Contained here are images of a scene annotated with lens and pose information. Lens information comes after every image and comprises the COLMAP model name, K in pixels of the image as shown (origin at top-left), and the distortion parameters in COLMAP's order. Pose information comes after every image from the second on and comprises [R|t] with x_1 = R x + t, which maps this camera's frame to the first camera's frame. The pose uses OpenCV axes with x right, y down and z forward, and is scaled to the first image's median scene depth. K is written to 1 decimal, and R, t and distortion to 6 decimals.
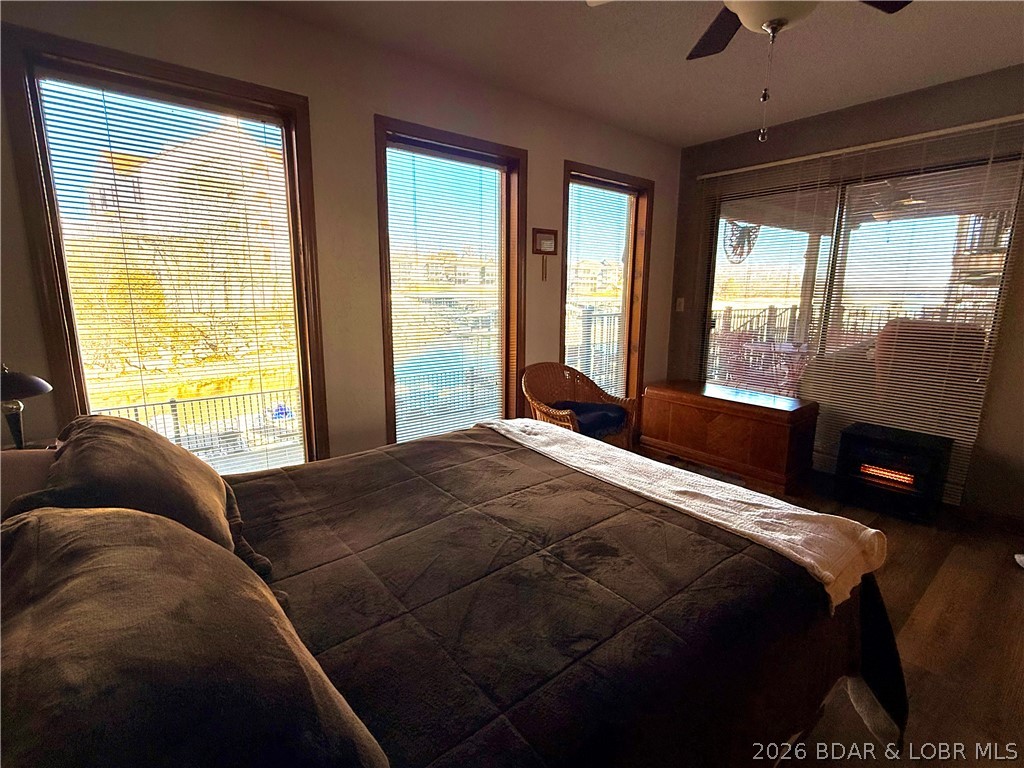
lens RADIAL K [[483.4, 0, 512.0], [0, 483.4, 384.0], [0, 0, 1]] dist [-0.002321, -0.000579]
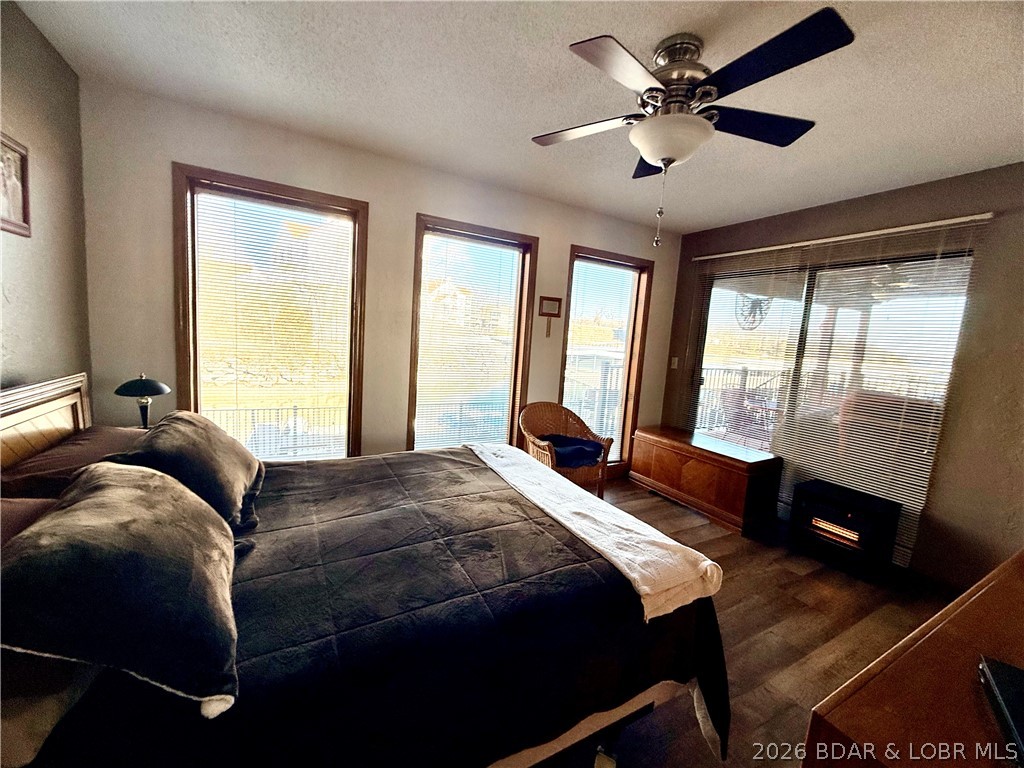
lens RADIAL K [[408.1, 0, 512.0], [0, 408.1, 384.0], [0, 0, 1]] dist [-0.001742, 0.000127]
pose [[0.983748, 0.077520, -0.161960, 0.183217], [-0.089652, 0.993581, -0.068988, -0.012642], [0.155572, 0.082387, 0.984383, -0.058865]]
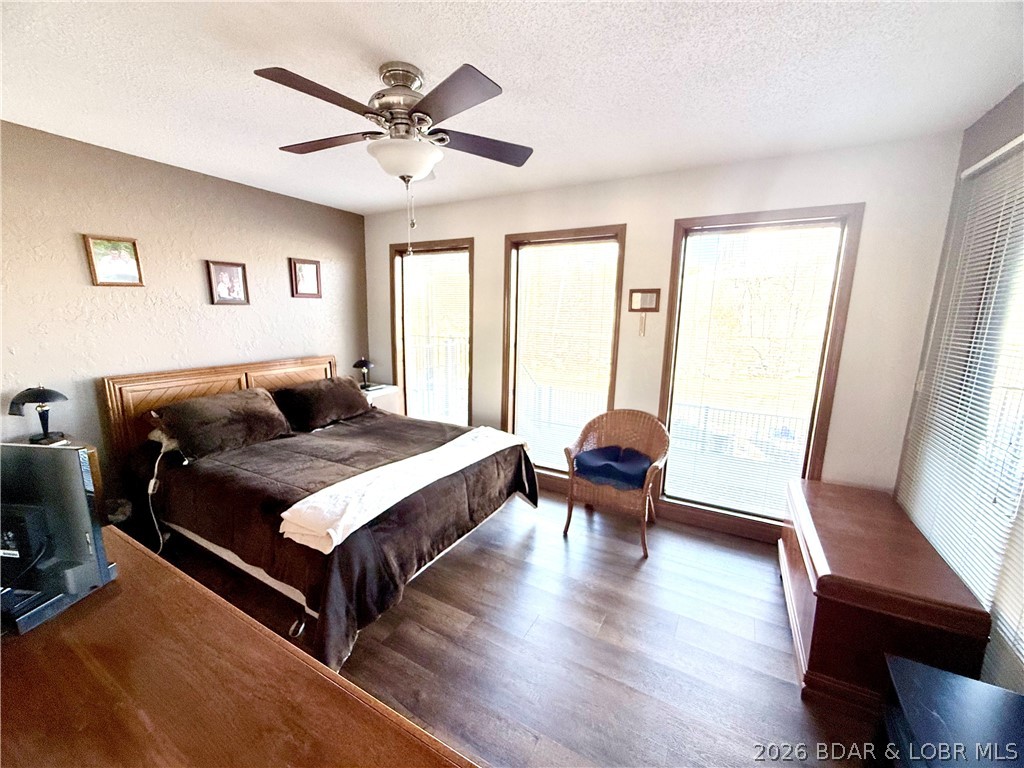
lens RADIAL K [[416.6, 0, 494.0], [0, 416.6, 384.9], [0, 0, 1]] dist [-0.000293, 0.000067]
pose [[0.363622, 0.164402, -0.916925, 0.975592], [-0.187231, 0.977116, 0.100944, -0.161138], [0.912537, 0.134971, 0.386082, 0.408641]]
